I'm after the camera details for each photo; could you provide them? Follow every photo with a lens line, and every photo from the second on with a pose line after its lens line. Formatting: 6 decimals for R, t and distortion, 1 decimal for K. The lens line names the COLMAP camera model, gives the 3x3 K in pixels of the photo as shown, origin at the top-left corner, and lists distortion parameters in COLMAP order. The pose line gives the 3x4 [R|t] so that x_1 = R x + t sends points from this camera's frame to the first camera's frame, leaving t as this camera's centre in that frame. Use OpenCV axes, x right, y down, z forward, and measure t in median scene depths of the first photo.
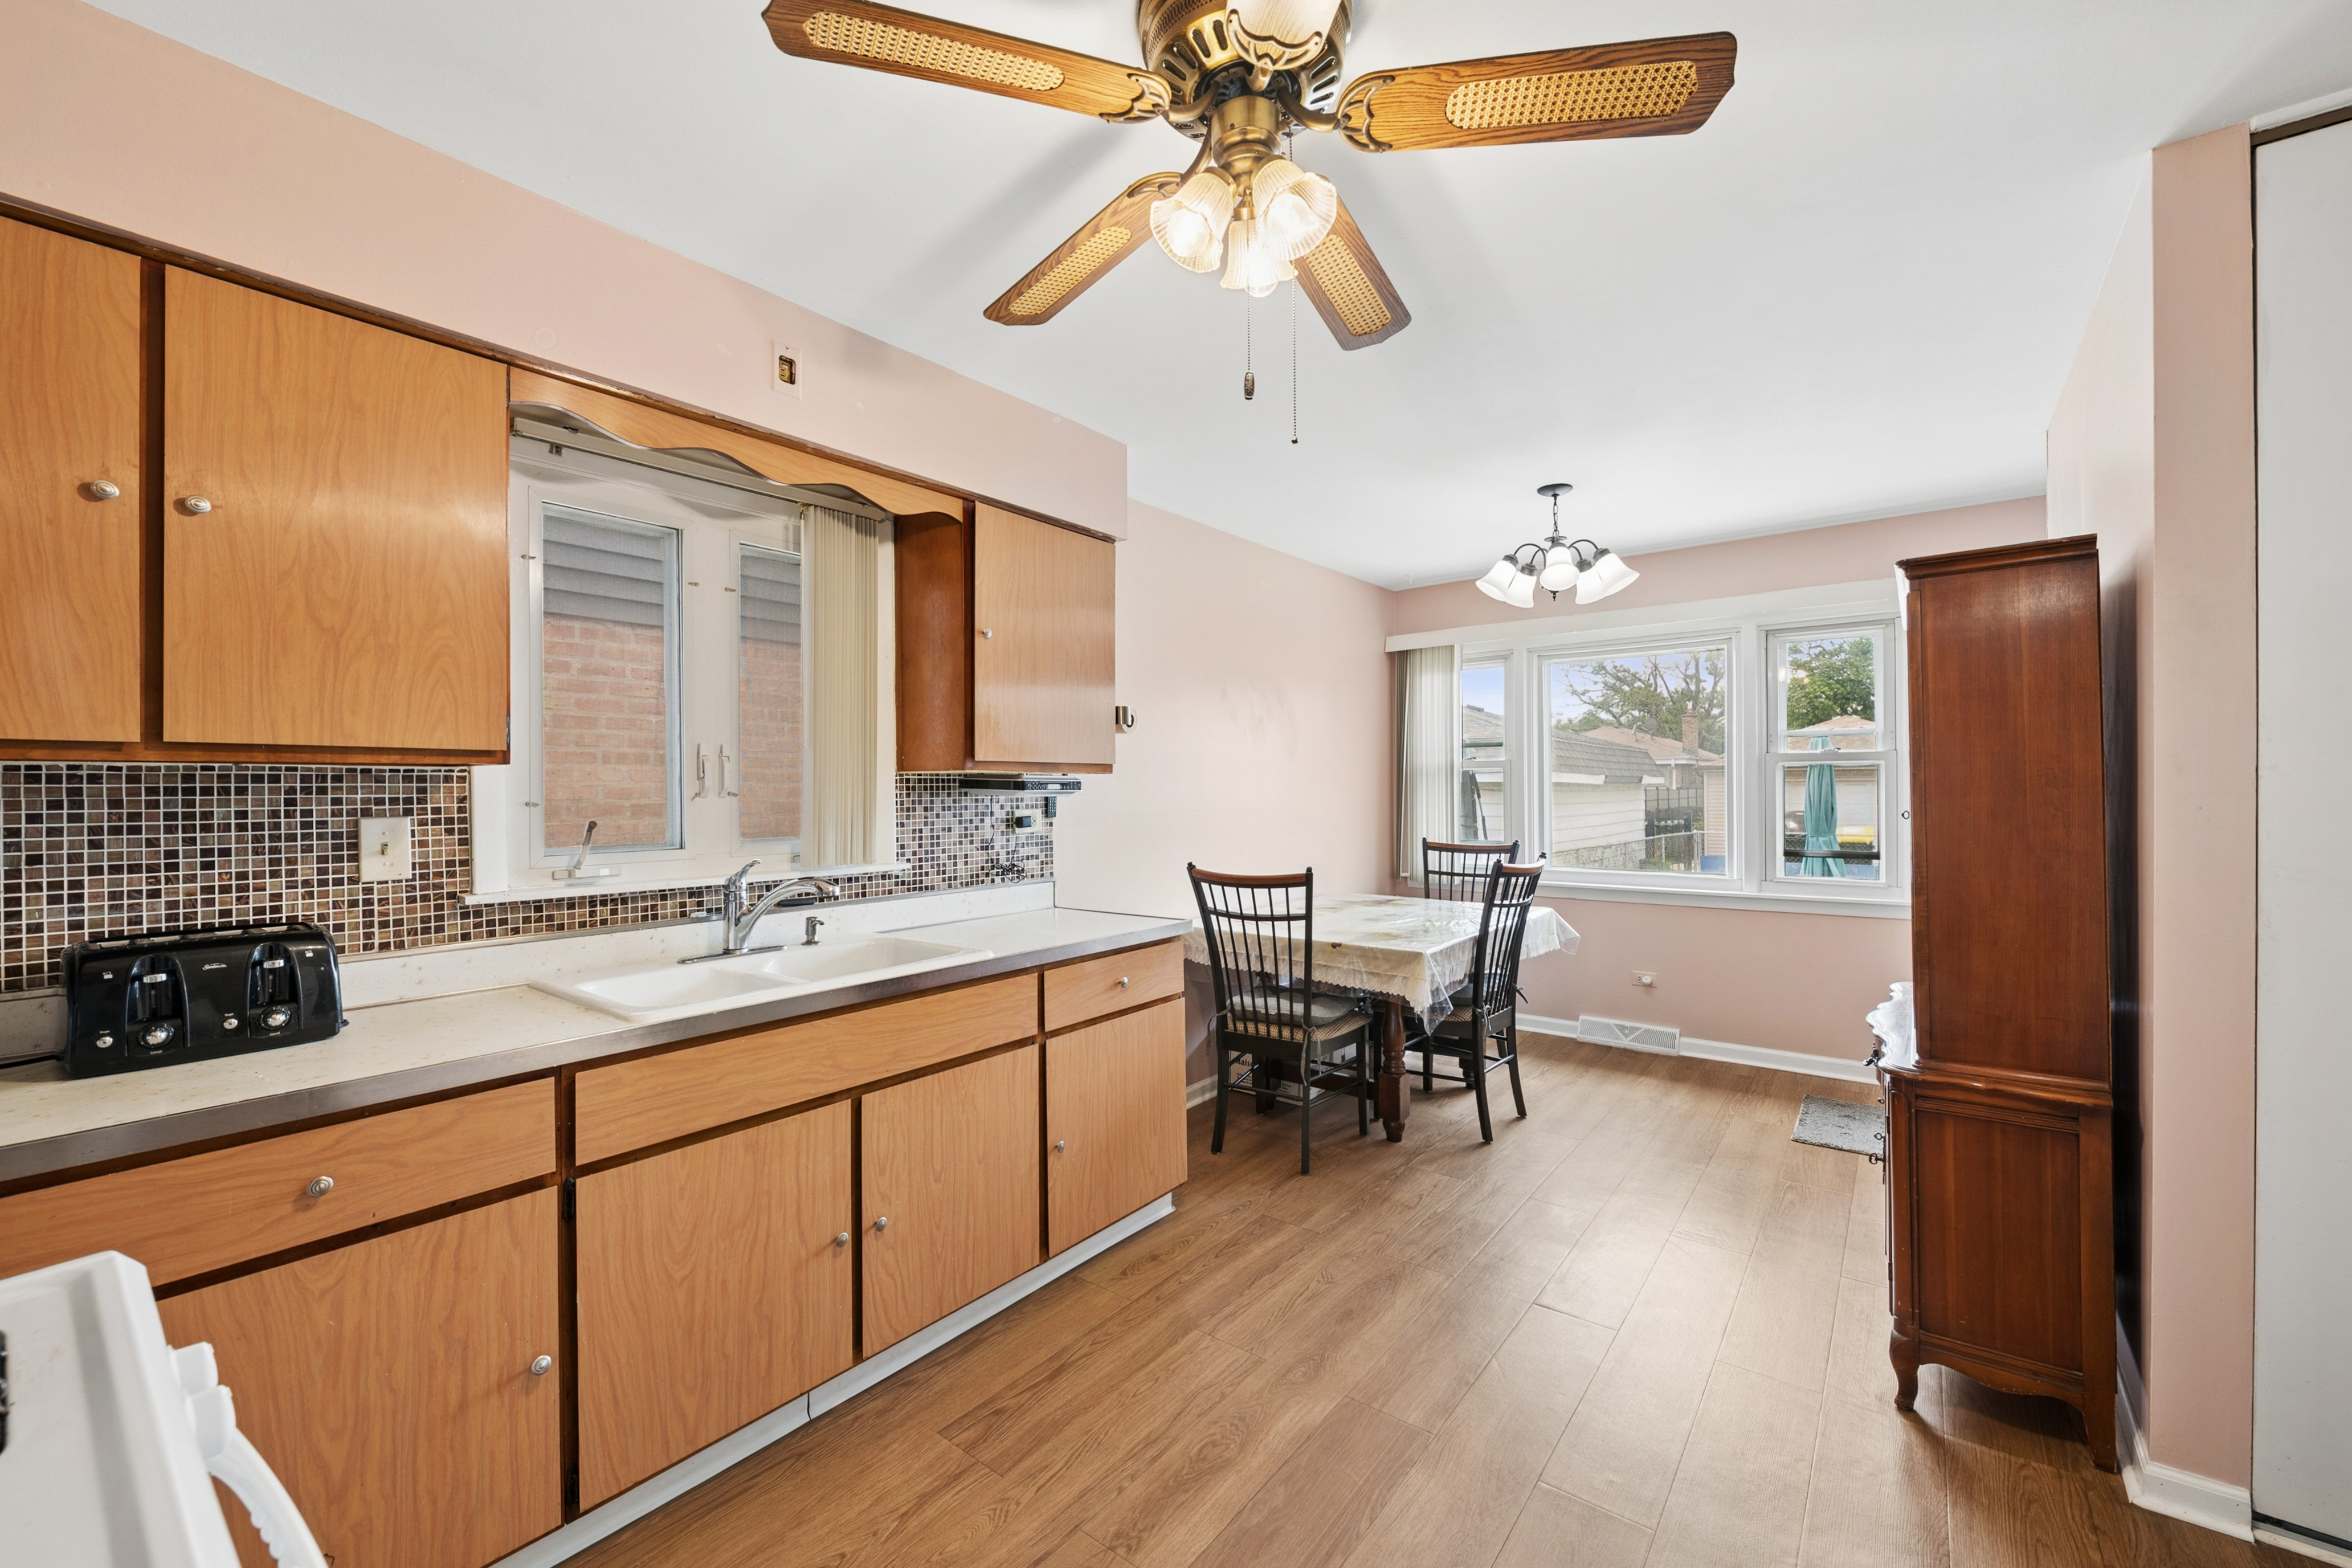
lens RADIAL K [[939.4, 0, 1186.2], [0, 939.4, 782.3], [0, 0, 1]] dist [-0.001131, -0.003569]
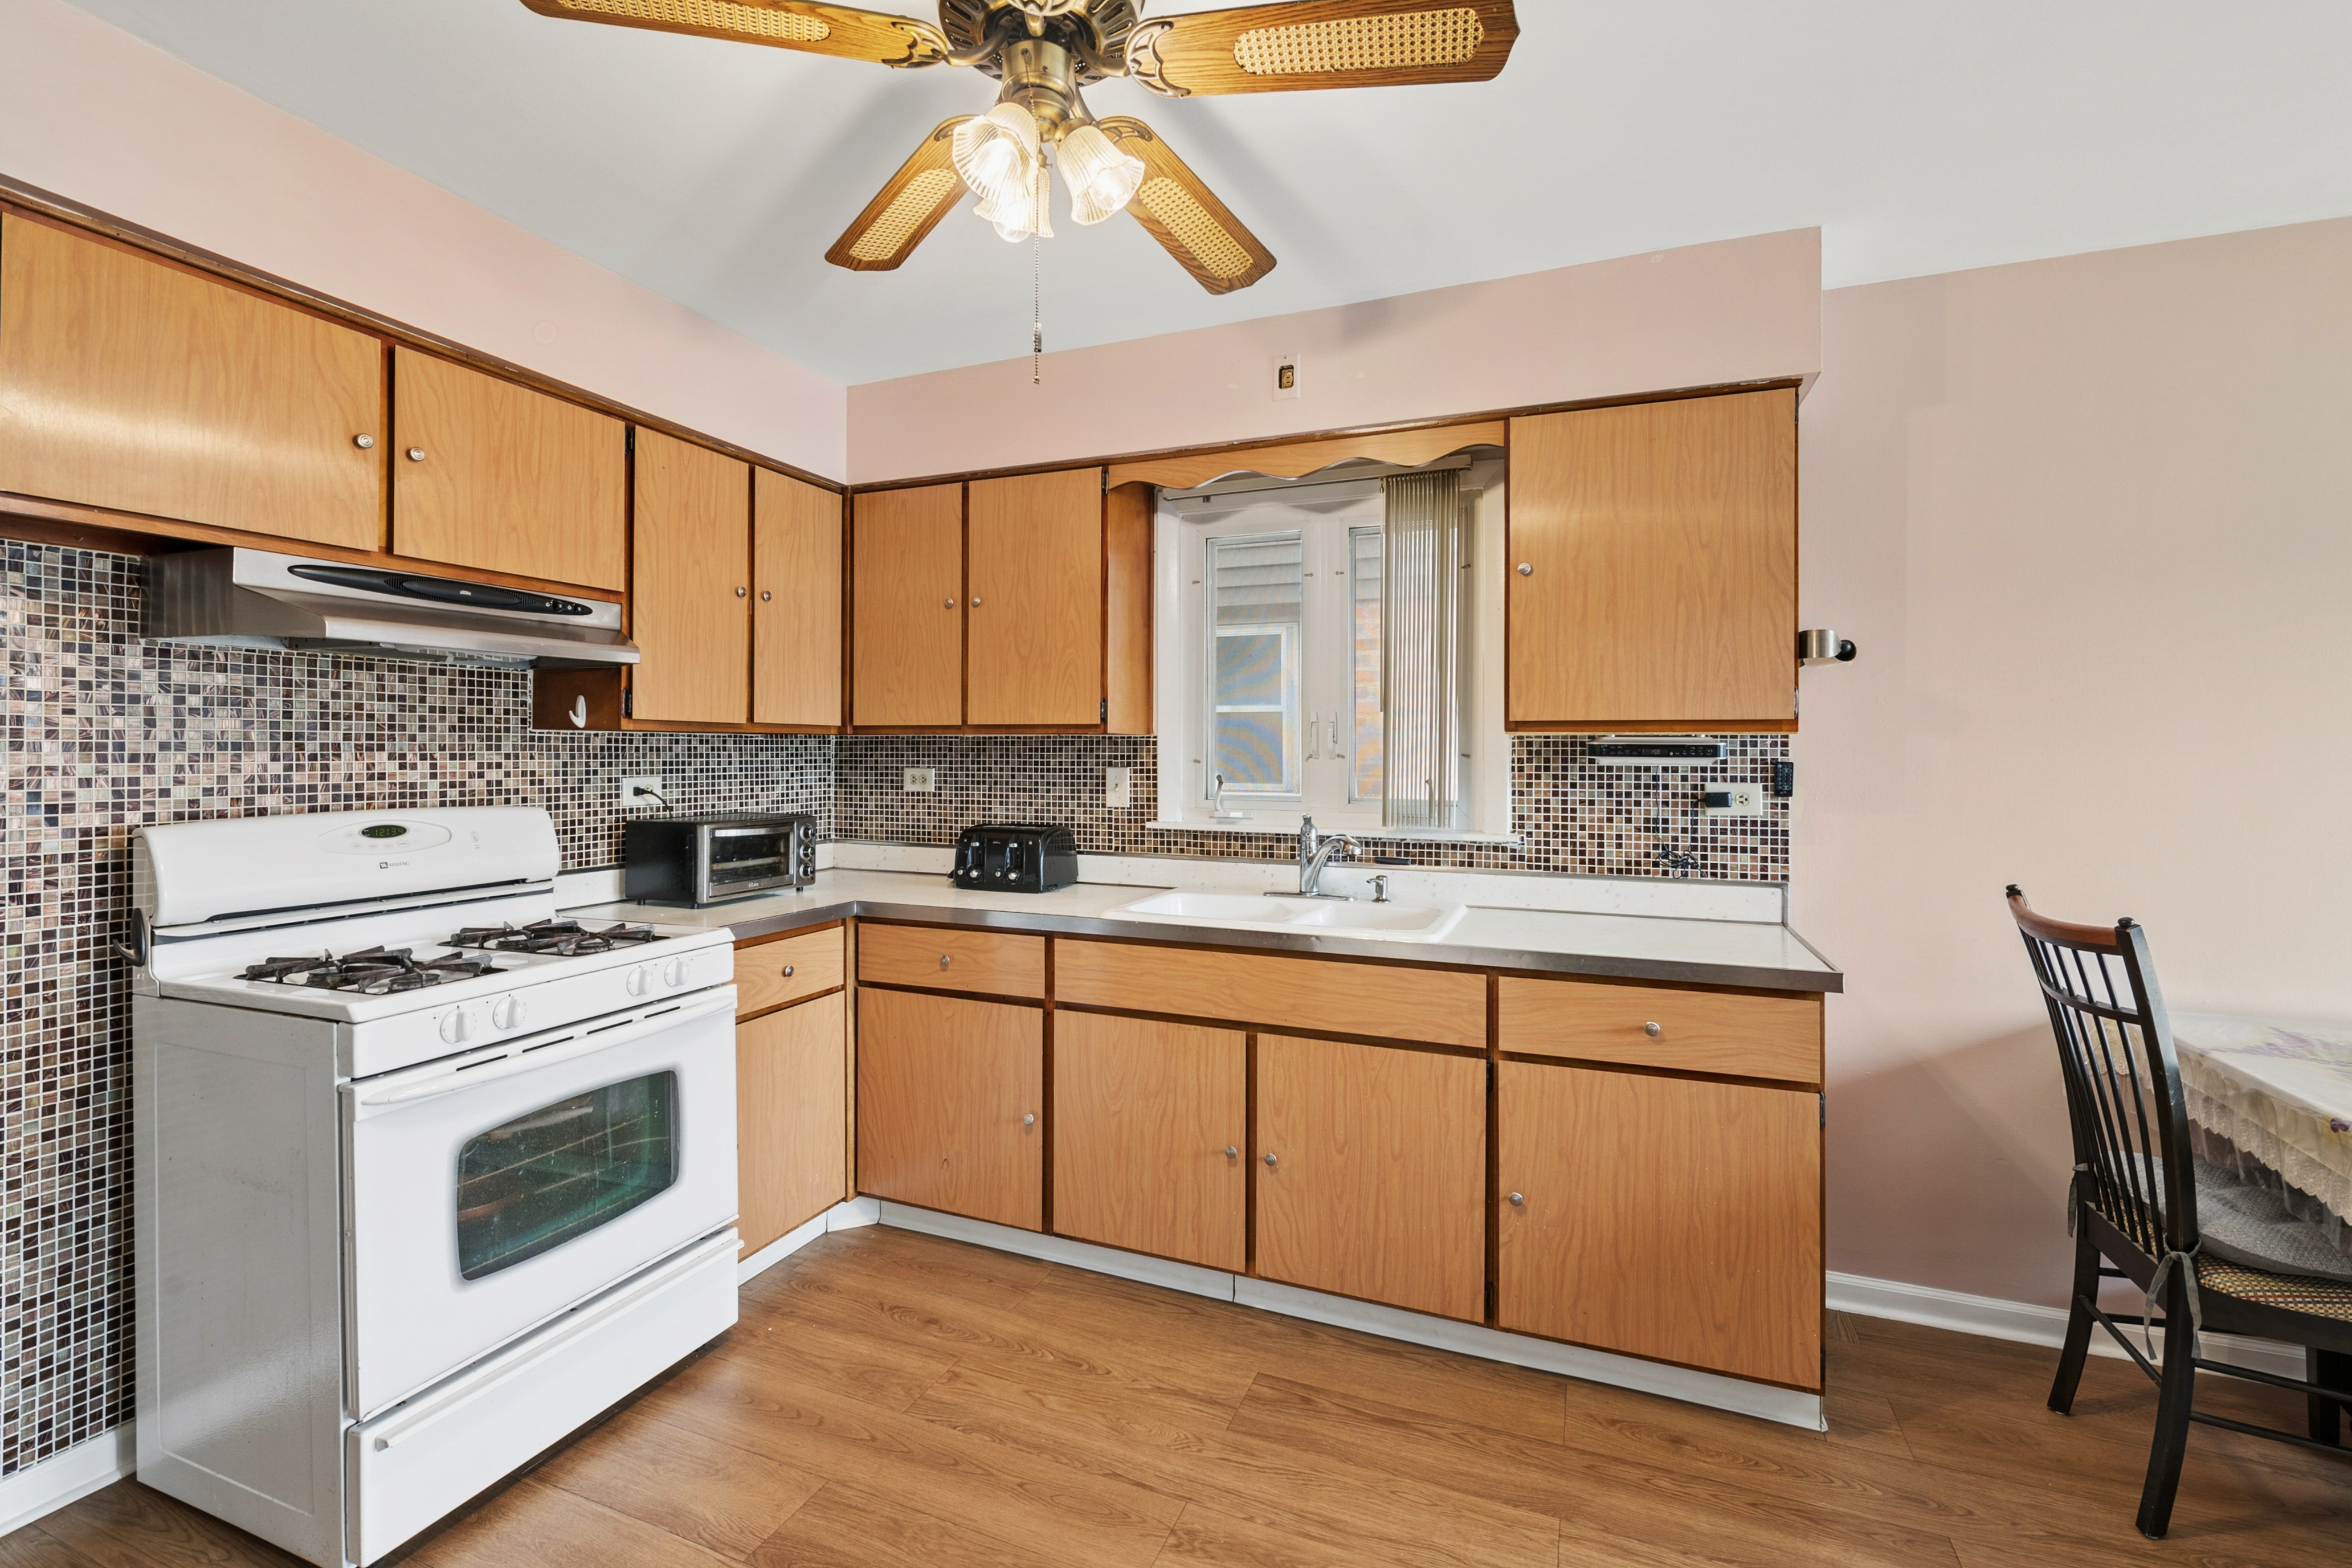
lens RADIAL K [[1023.2, 0, 1170.7], [0, 1023.2, 748.9], [0, 0, 1]] dist [-0.000859, -0.000062]
pose [[0.264604, 0.005573, -0.964341, 0.725843], [-0.001482, 0.999984, 0.005373, -0.002489], [0.964356, 0.000008, 0.264608, 0.552324]]
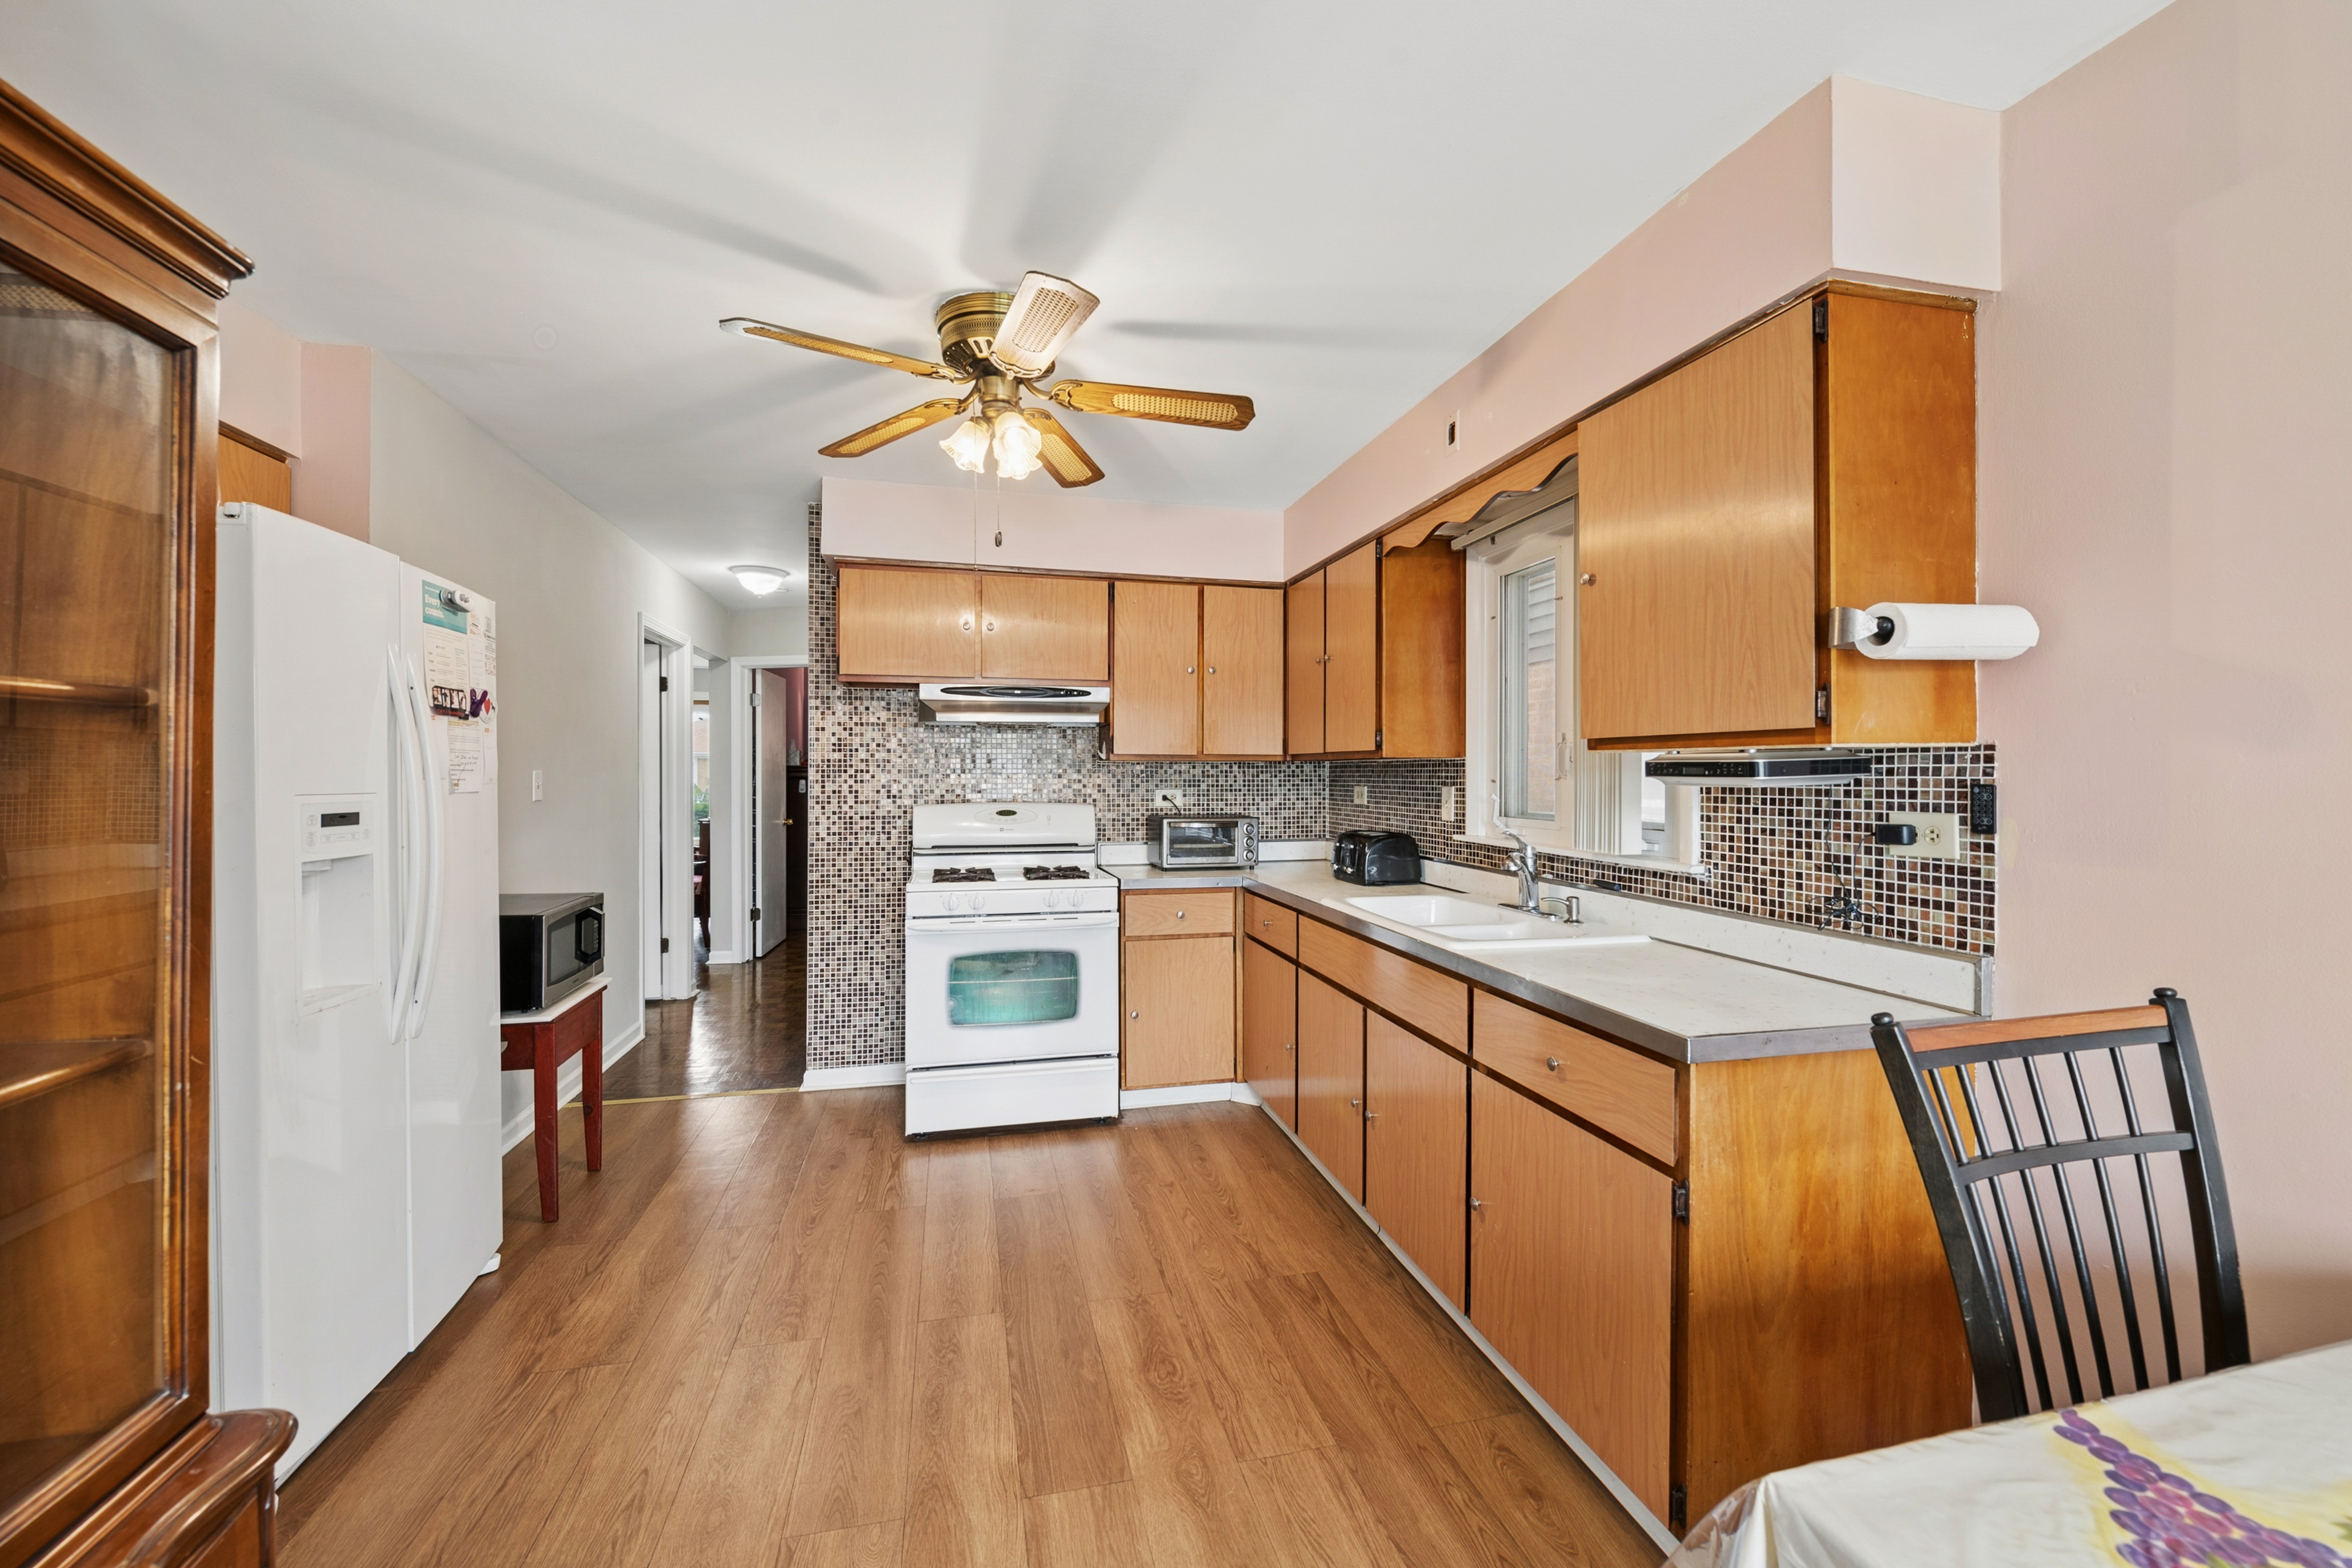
lens RADIAL K [[927.0, 0, 1170.8], [0, 927.0, 772.3], [0, 0, 1]] dist [-0.000233, -0.000008]
pose [[-0.628505, 0.005373, -0.777787, 0.772237], [0.005614, 0.999981, 0.002371, 0.002567], [0.777785, -0.002876, -0.628524, 1.500085]]
